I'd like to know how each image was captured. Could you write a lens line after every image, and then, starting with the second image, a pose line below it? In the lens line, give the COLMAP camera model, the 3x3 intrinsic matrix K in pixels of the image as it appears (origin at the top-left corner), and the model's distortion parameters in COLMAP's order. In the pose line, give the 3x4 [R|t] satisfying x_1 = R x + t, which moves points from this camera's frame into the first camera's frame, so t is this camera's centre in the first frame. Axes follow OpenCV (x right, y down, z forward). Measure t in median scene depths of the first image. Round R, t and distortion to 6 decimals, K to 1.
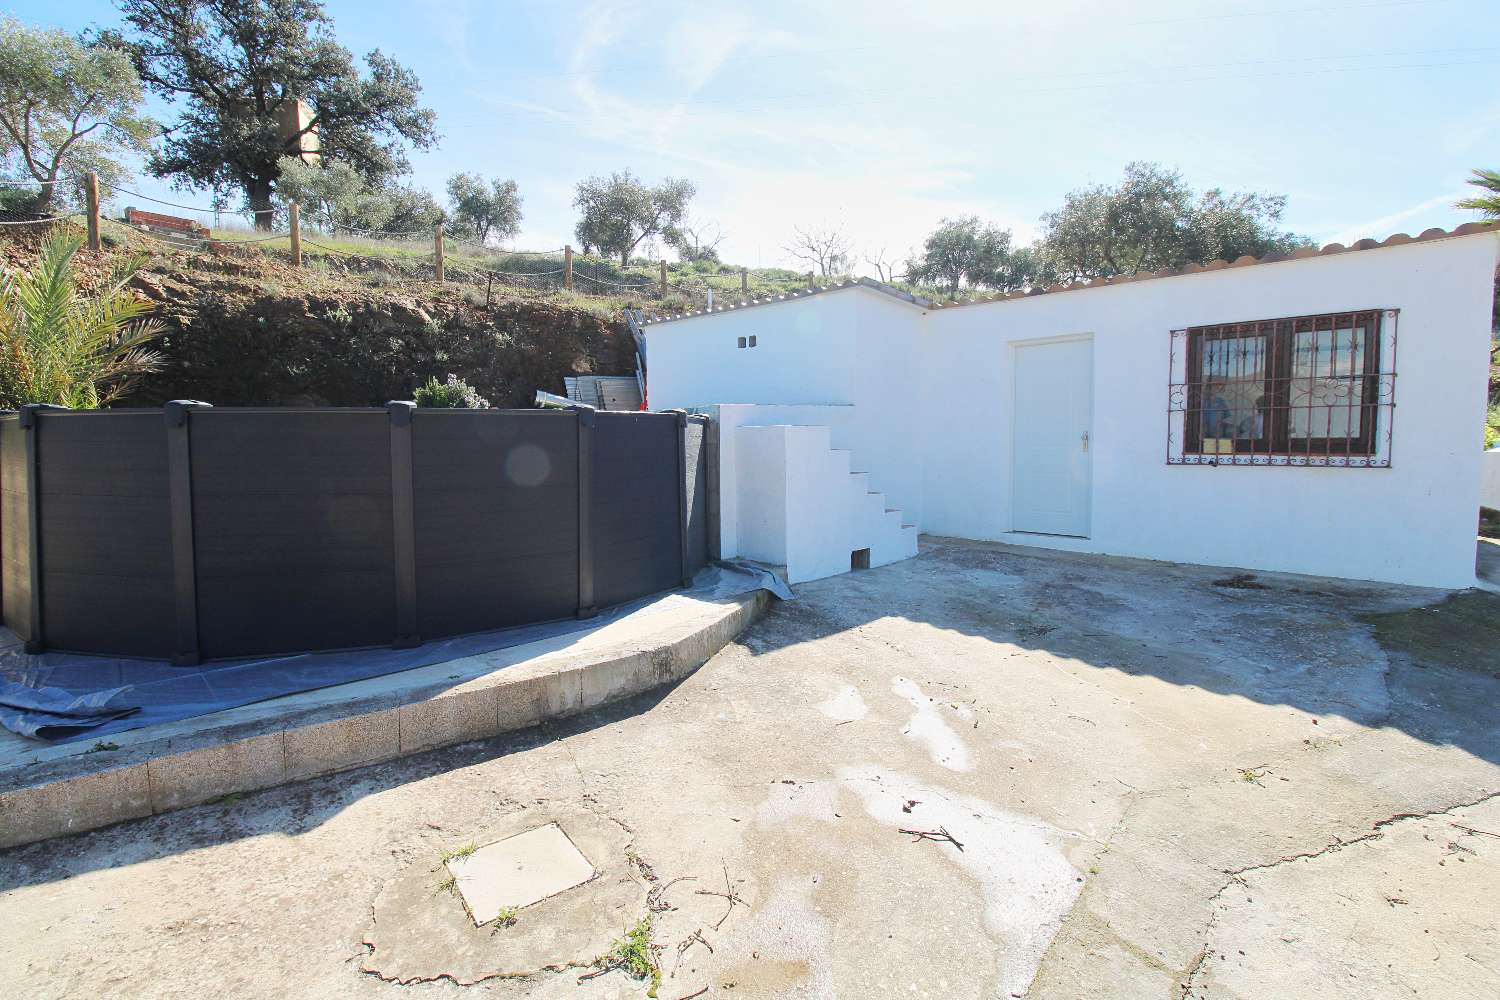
lens RADIAL K [[710.6, 0, 740.9], [0, 710.6, 494.3], [0, 0, 1]] dist [-0.001207, -0.014666]
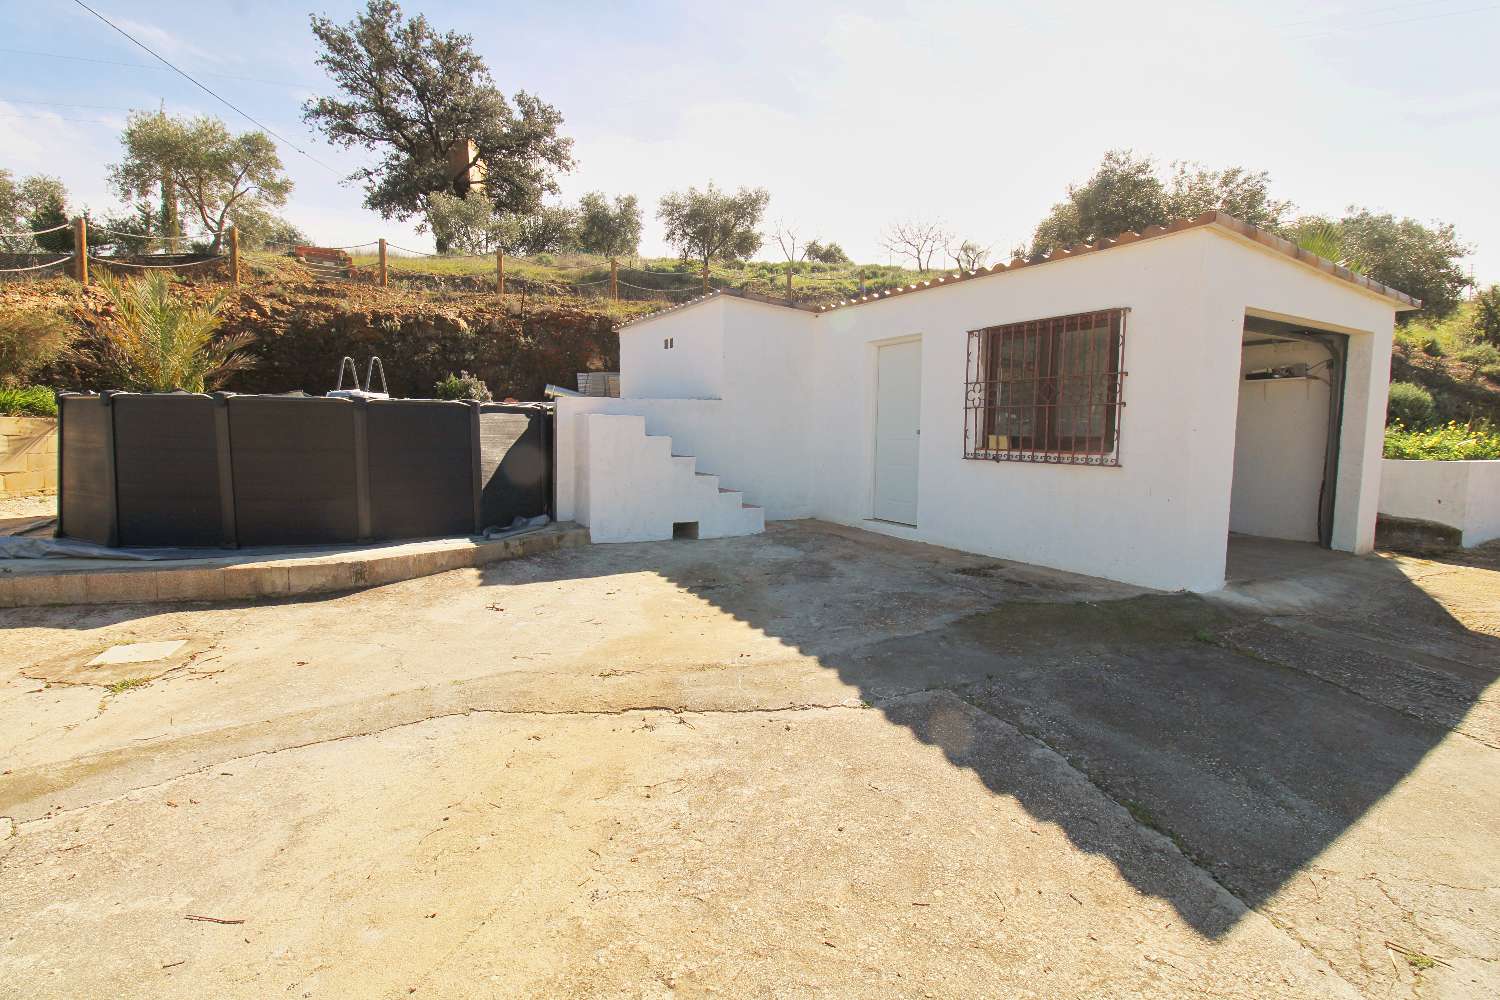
lens RADIAL K [[710.6, 0, 740.9], [0, 710.6, 494.3], [0, 0, 1]] dist [-0.001207, -0.014666]
pose [[0.960561, 0.048980, -0.273722, 0.406895], [-0.046408, 0.998797, 0.015867, 0.006475], [0.274169, -0.002539, 0.961678, -0.075497]]
